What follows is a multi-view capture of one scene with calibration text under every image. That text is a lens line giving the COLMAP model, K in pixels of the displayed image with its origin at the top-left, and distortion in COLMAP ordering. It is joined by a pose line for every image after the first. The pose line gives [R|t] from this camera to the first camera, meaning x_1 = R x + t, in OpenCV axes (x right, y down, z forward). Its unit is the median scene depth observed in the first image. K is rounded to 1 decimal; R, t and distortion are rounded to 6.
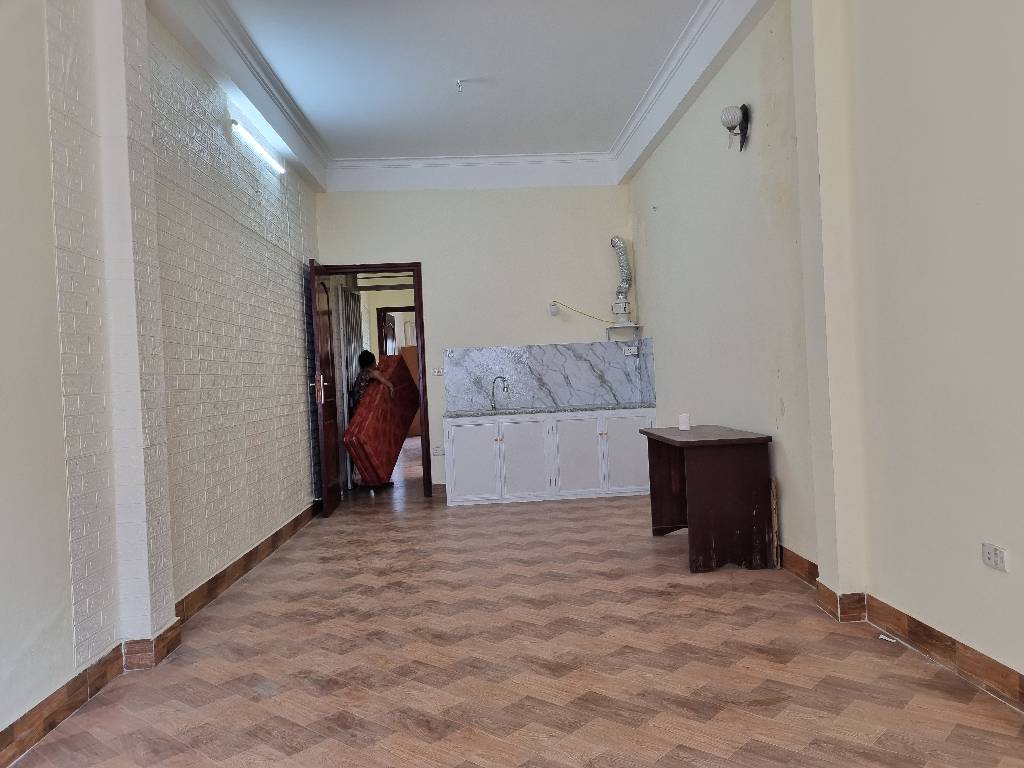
lens RADIAL K [[760.4, 0, 512.0], [0, 760.4, 384.0], [0, 0, 1]] dist [0.006995, 0.002261]
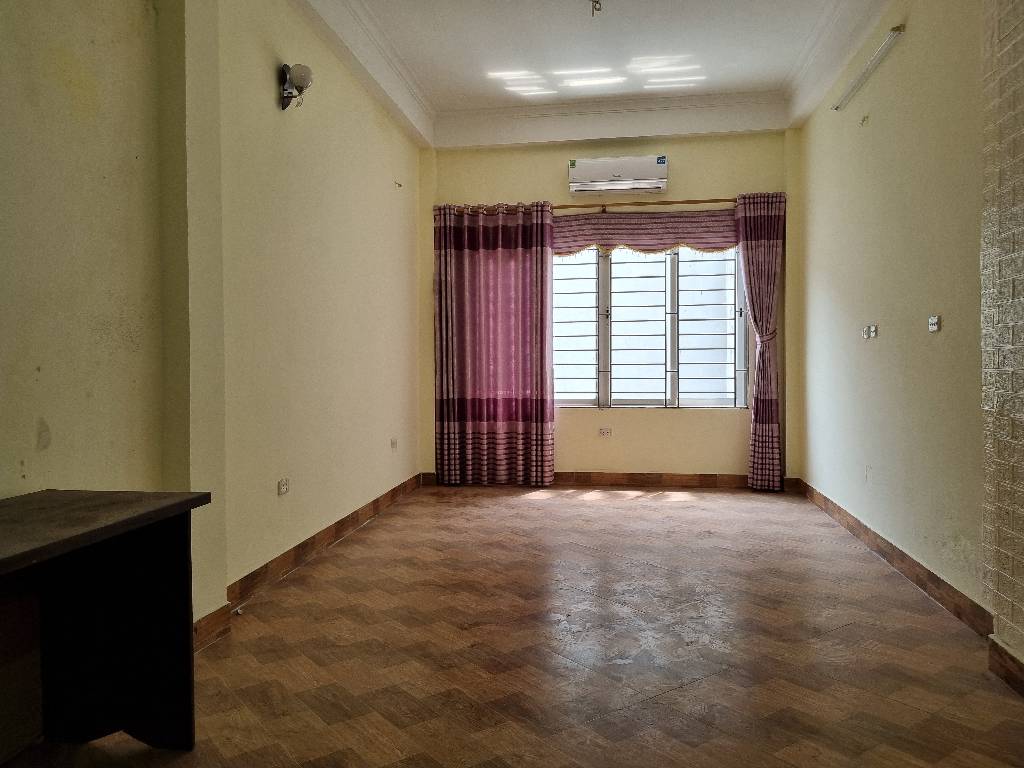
lens RADIAL K [[760.4, 0, 512.0], [0, 760.4, 384.0], [0, 0, 1]] dist [0.006995, 0.002261]
pose [[-0.979811, 0.050598, 0.193417, -0.129032], [0.056262, 0.998130, 0.023902, 0.000925], [-0.191846, 0.034301, -0.980826, 2.055960]]
